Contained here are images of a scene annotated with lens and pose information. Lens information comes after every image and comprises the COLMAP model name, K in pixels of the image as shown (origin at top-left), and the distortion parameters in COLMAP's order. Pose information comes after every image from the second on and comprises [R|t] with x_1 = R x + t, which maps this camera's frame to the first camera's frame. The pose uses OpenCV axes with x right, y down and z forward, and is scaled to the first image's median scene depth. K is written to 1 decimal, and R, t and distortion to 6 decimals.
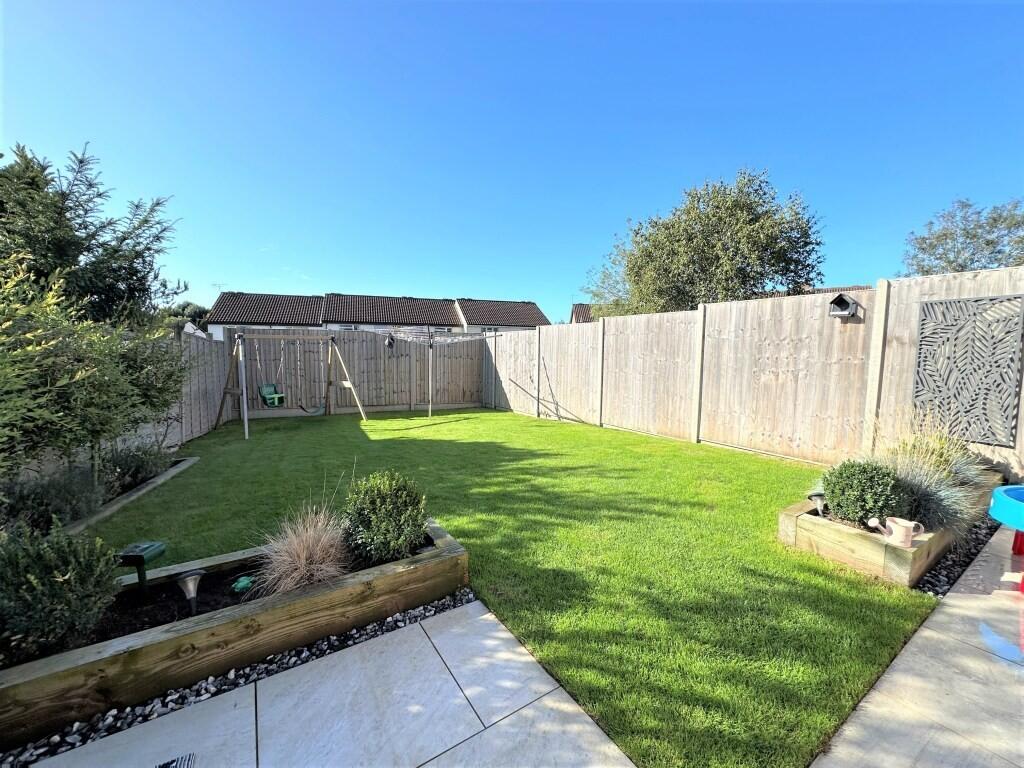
lens RADIAL K [[404.4, 0, 512.0], [0, 404.4, 384.0], [0, 0, 1]] dist [-0.000678, -0.000011]
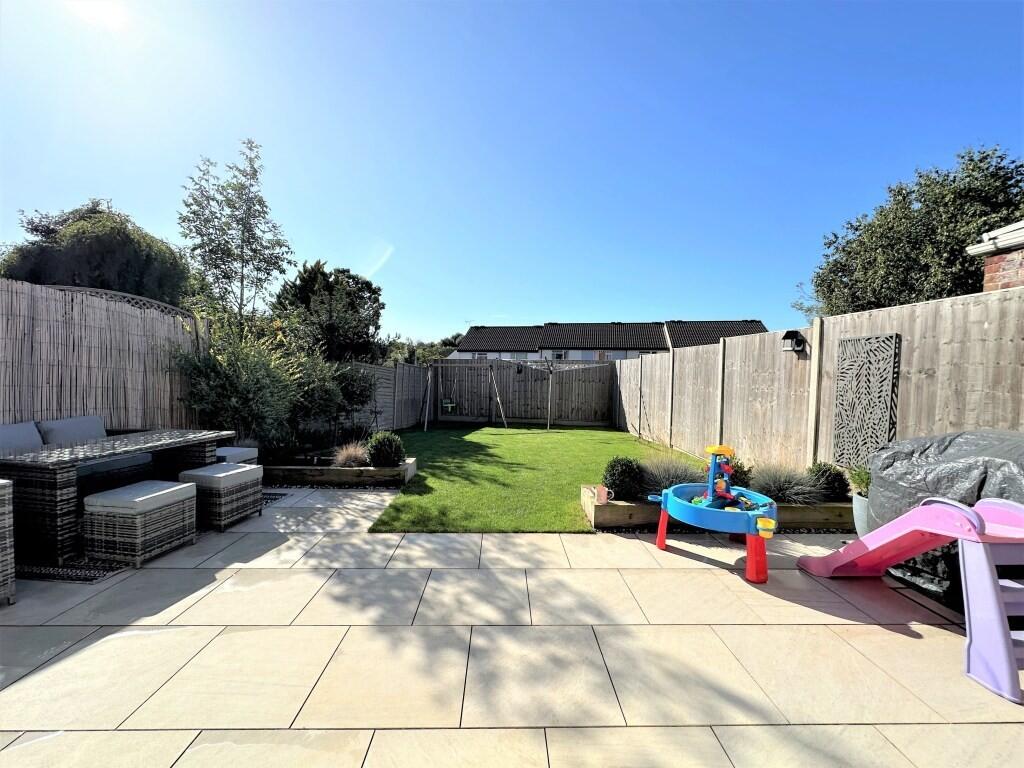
lens RADIAL K [[418.4, 0, 512.0], [0, 418.4, 384.0], [0, 0, 1]] dist [0.000570, 0.000064]
pose [[0.848637, 0.024901, -0.528389, 0.316565], [-0.054869, 0.997647, -0.041110, 0.003054], [0.526122, 0.063879, 0.848007, -0.136280]]
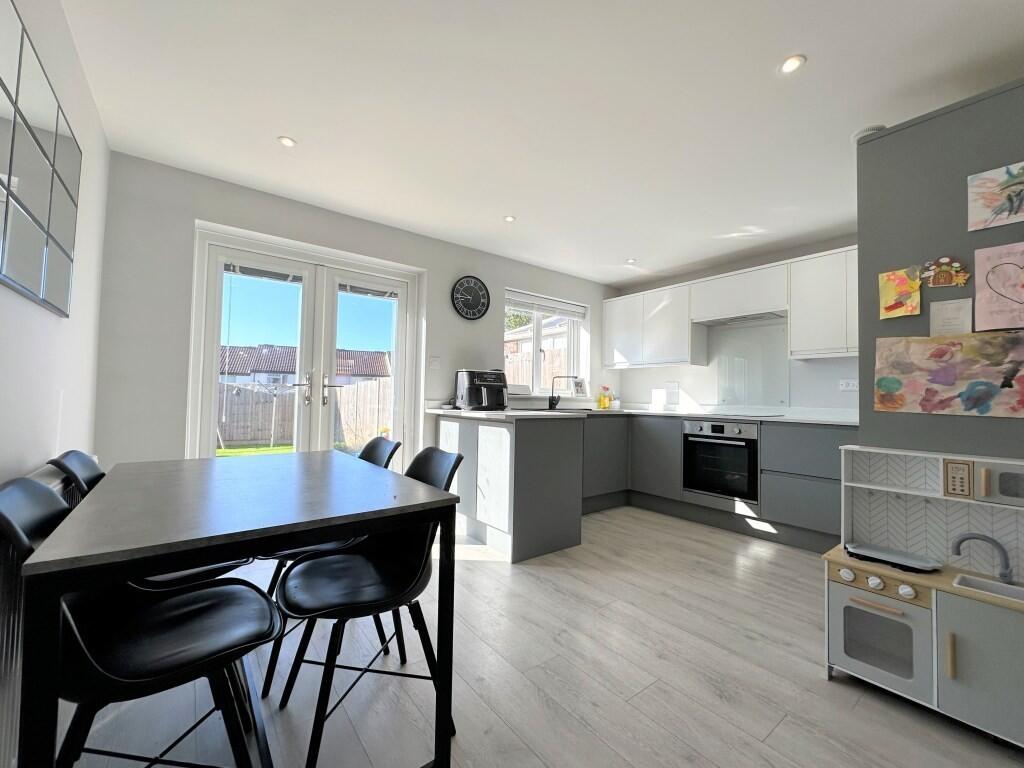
lens RADIAL K [[418.4, 0, 512.0], [0, 418.4, 384.0], [0, 0, 1]] dist [0.000570, 0.000064]
pose [[0.997266, 0.009248, 0.073315, 0.417865], [-0.000342, 0.992706, -0.120561, 0.034580], [-0.073895, 0.120206, 0.989995, -0.407225]]
